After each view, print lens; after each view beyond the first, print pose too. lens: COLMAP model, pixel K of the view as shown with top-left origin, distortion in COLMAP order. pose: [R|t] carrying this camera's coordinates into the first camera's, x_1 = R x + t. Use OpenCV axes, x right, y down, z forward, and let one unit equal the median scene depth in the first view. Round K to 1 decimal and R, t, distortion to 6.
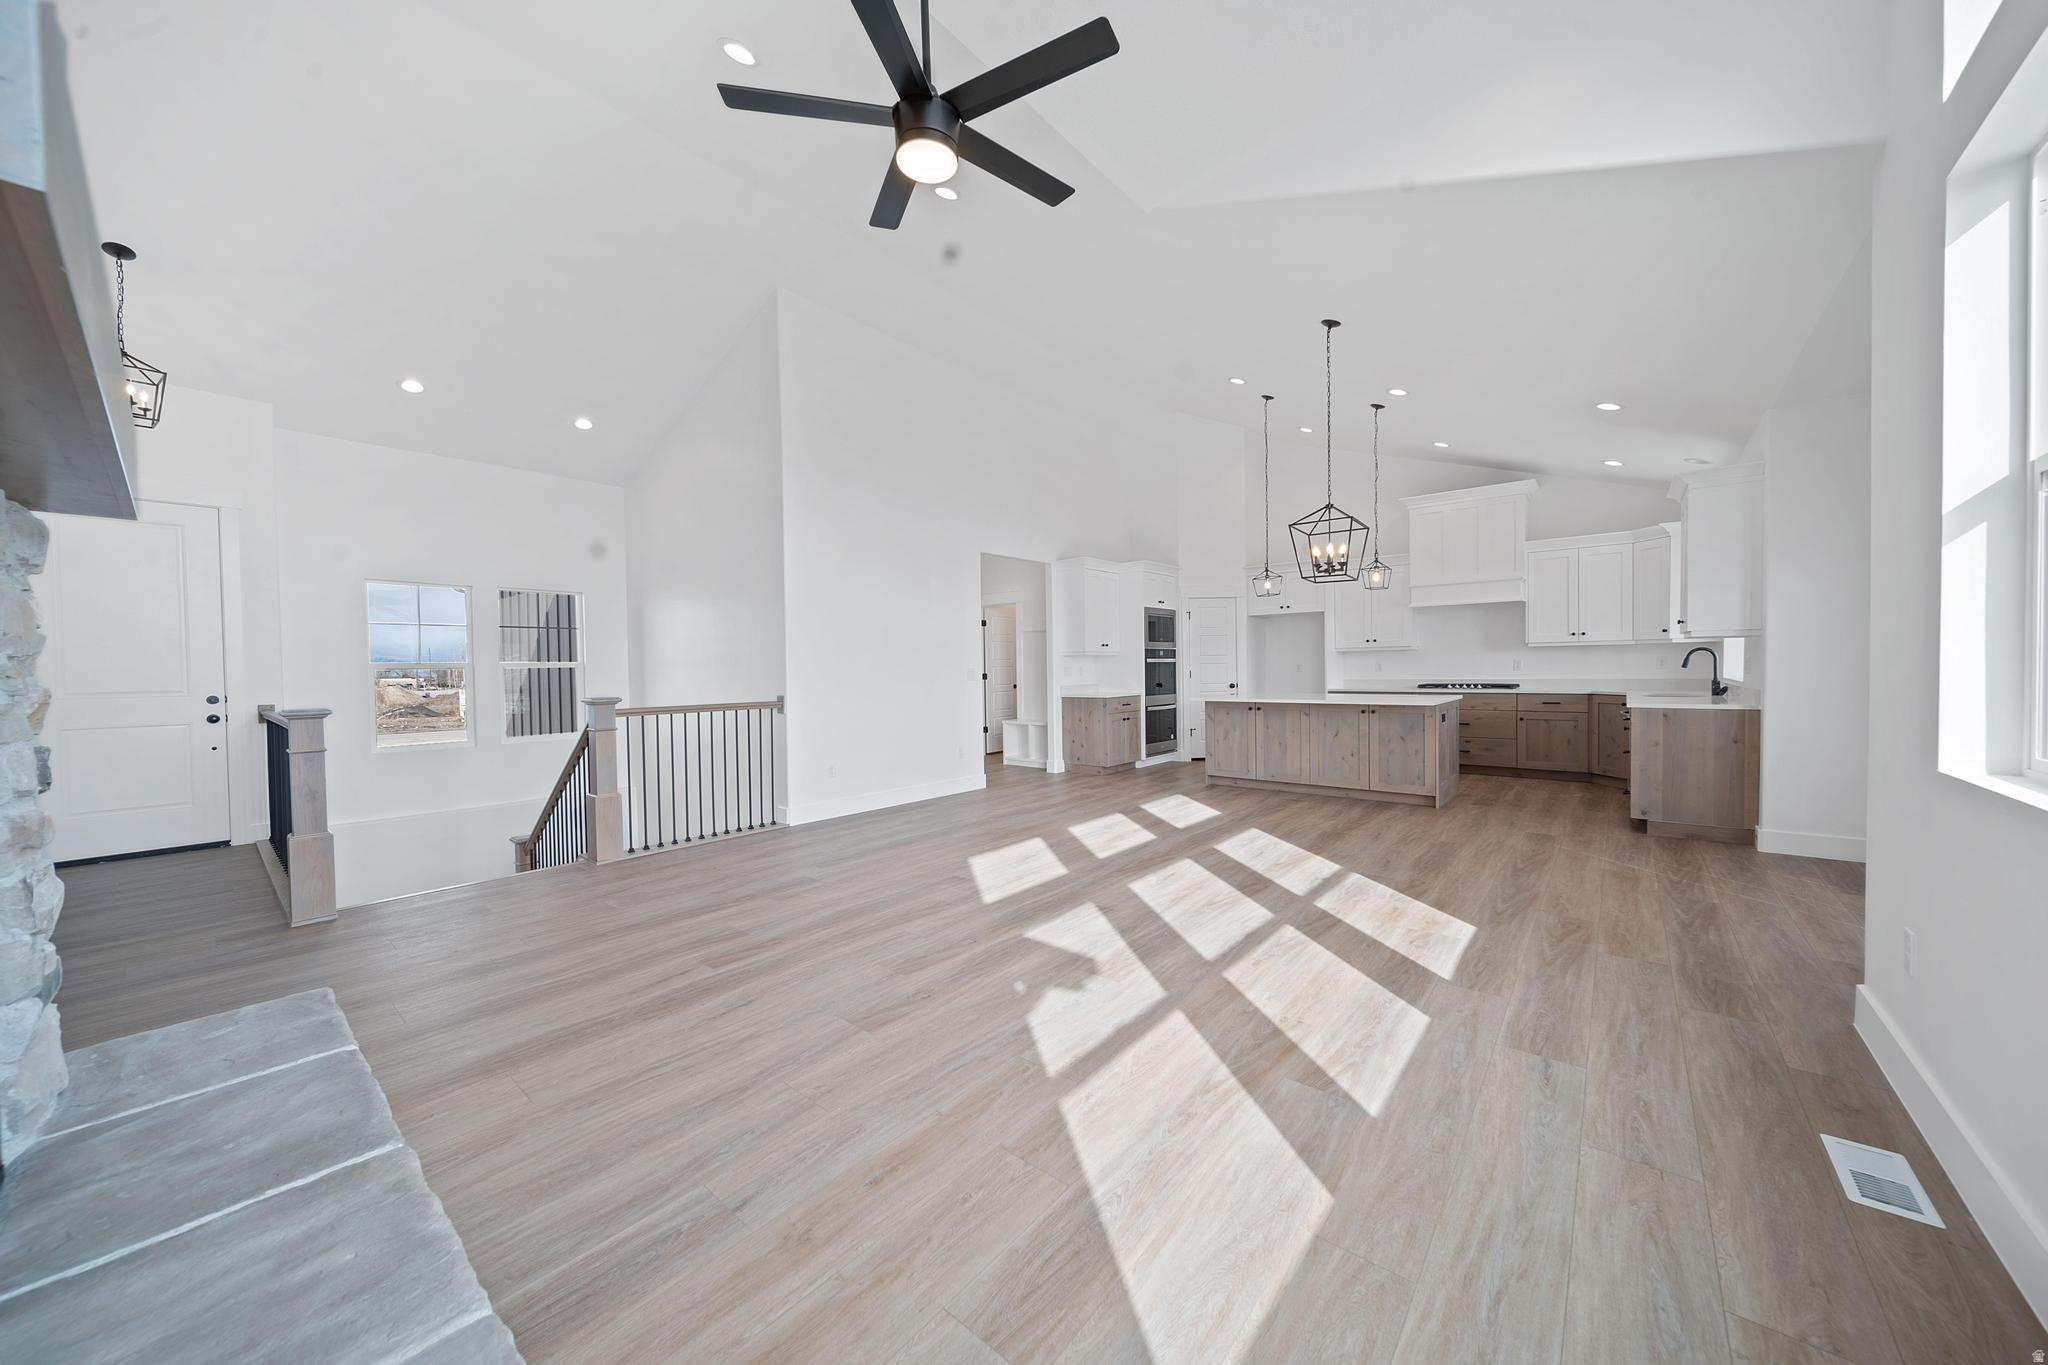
lens RADIAL K [[712.8, 0, 1024.0], [0, 712.8, 682.5], [0, 0, 1]] dist [-0.000359, -0.000023]
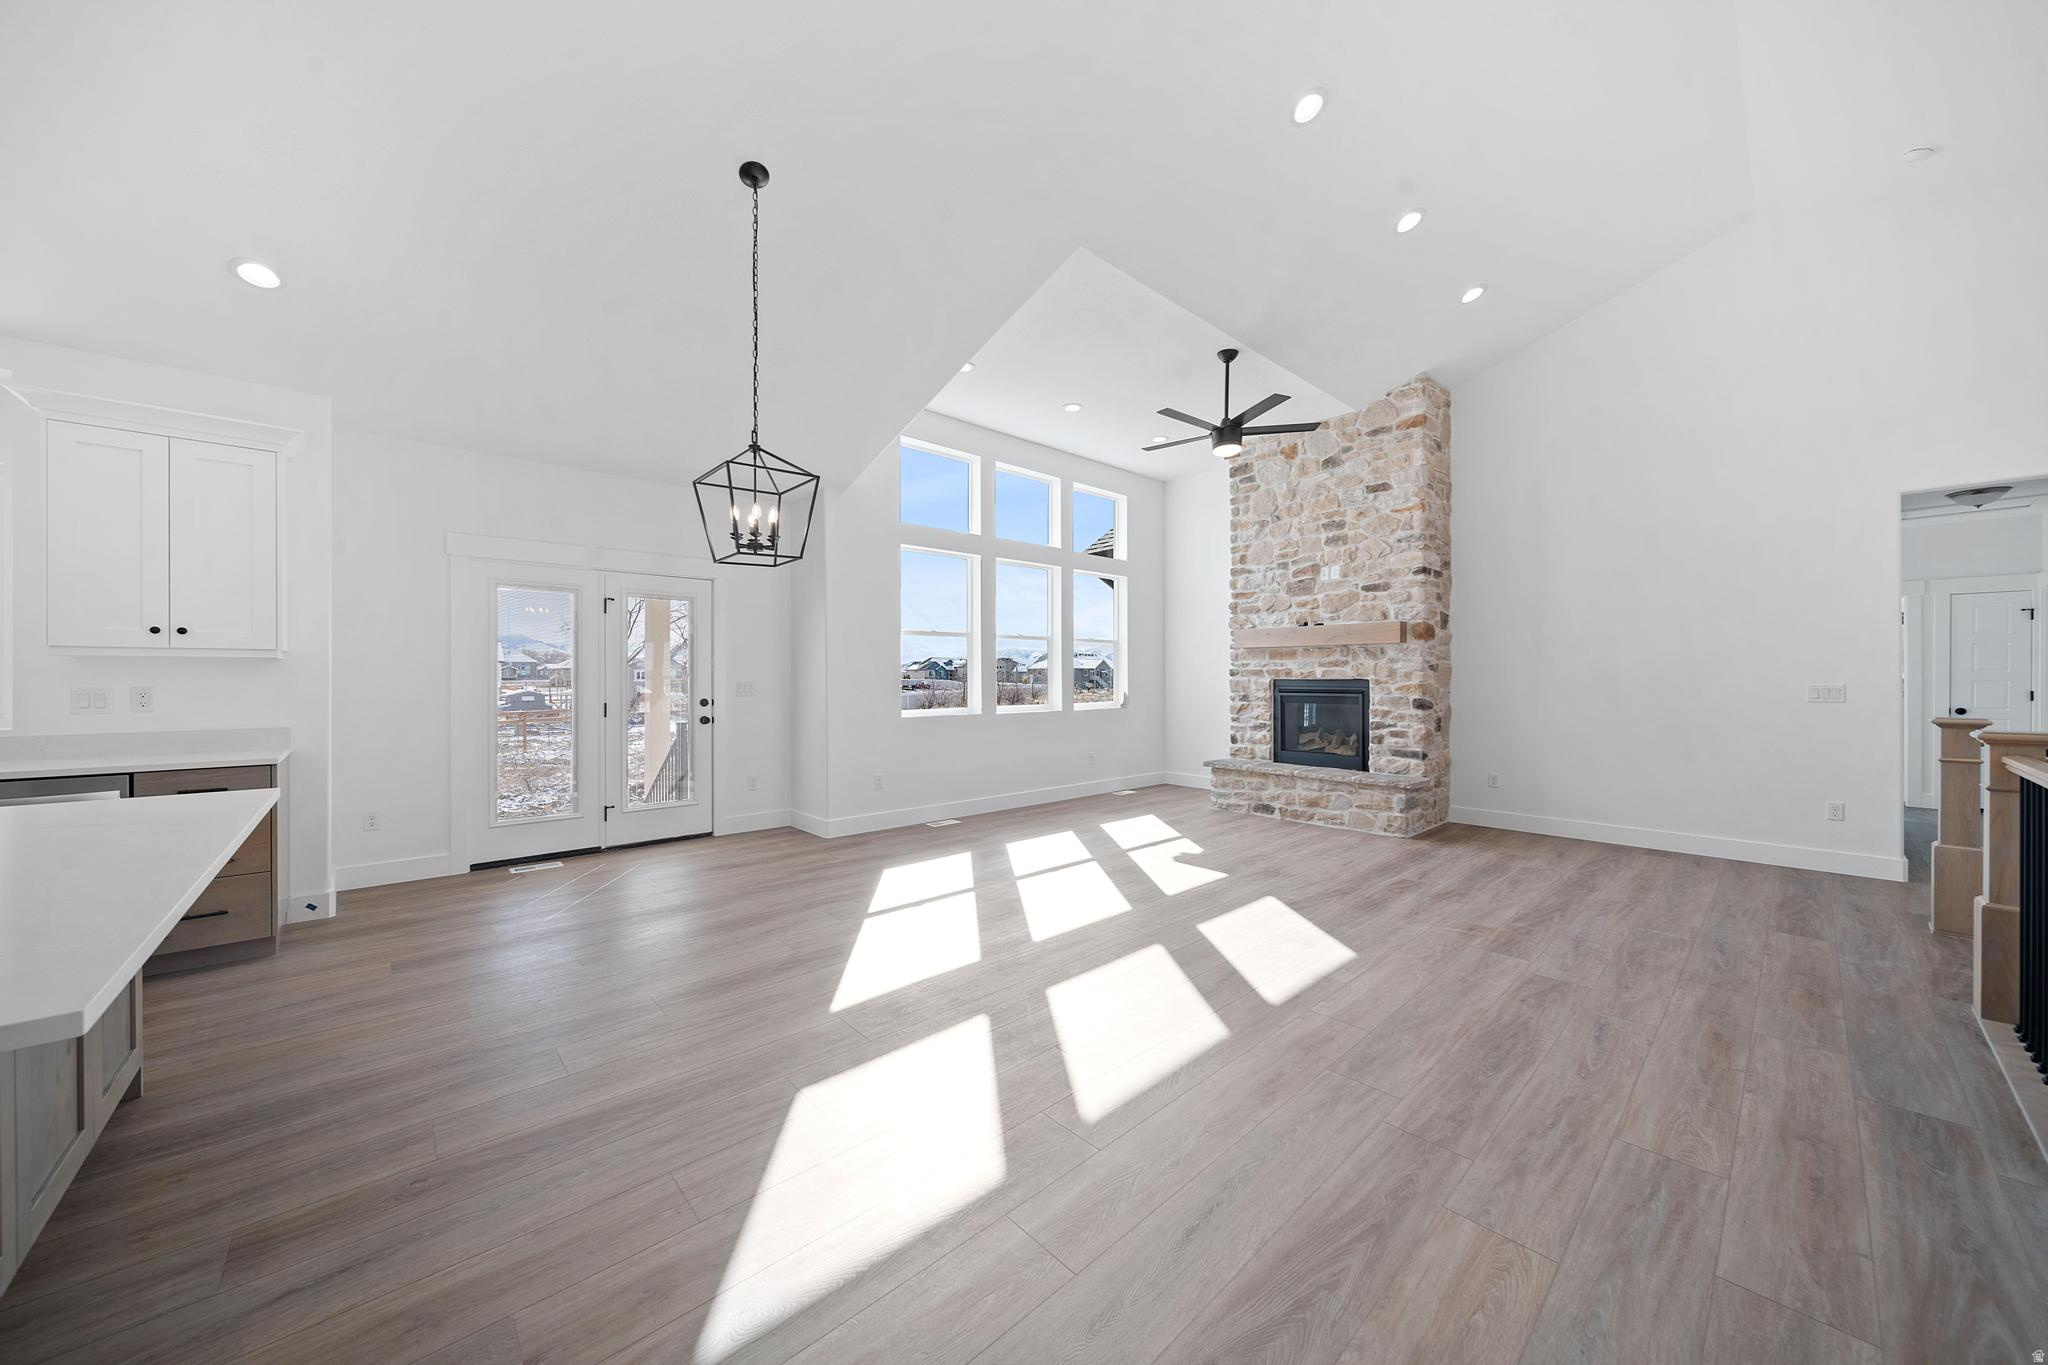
lens RADIAL K [[712.8, 0, 1024.0], [0, 712.8, 682.5], [0, 0, 1]] dist [-0.000359, -0.000023]
pose [[-0.990672, 0.013628, 0.135583, 0.121217], [0.017305, 0.999513, 0.025982, -0.056255], [-0.135163, 0.028086, -0.990425, 1.914332]]
